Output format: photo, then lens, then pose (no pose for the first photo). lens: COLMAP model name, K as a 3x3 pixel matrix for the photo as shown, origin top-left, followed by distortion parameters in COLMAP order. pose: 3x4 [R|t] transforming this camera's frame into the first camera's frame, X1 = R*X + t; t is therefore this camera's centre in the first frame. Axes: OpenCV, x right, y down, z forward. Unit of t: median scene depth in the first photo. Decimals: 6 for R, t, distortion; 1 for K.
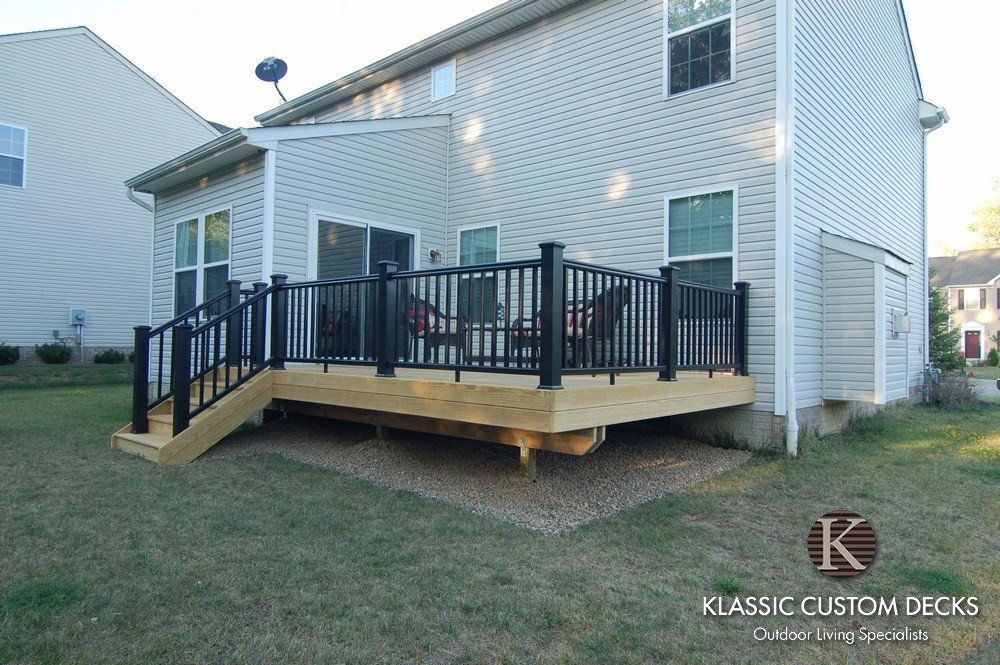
lens RADIAL K [[640.4, 0, 500.0], [0, 640.4, 332.5], [0, 0, 1]] dist [-0.002554, -0.000244]
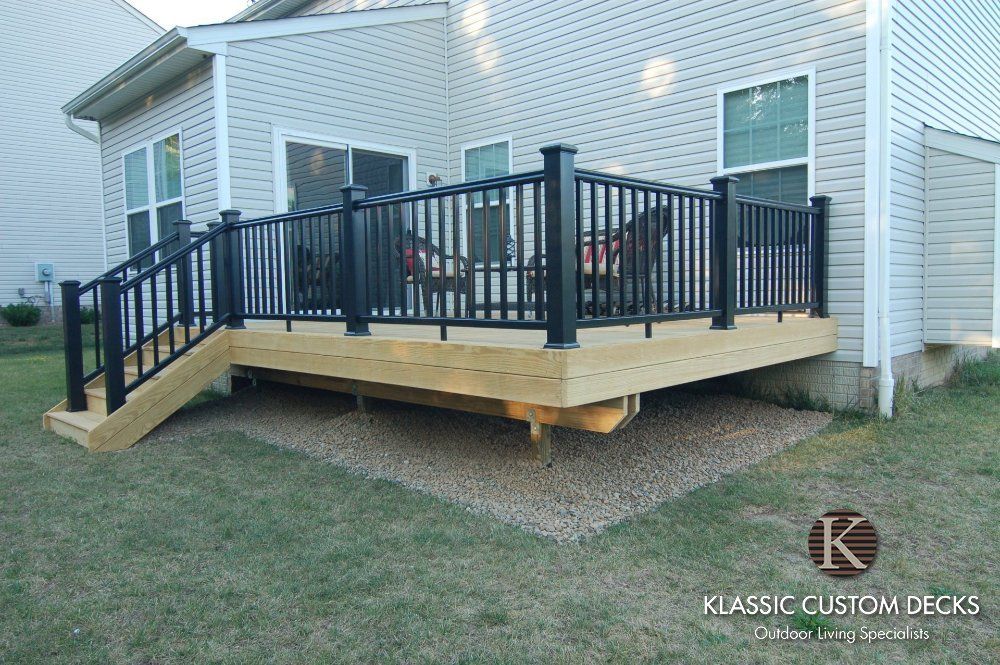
lens RADIAL K [[718.5, 0, 500.0], [0, 718.5, 332.5], [0, 0, 1]] dist [-0.003482, -0.001582]
pose [[0.998307, -0.031525, -0.048885, 0.032279], [0.035452, 0.996029, 0.081664, 0.000342], [0.046116, -0.083259, 0.995460, 0.115998]]
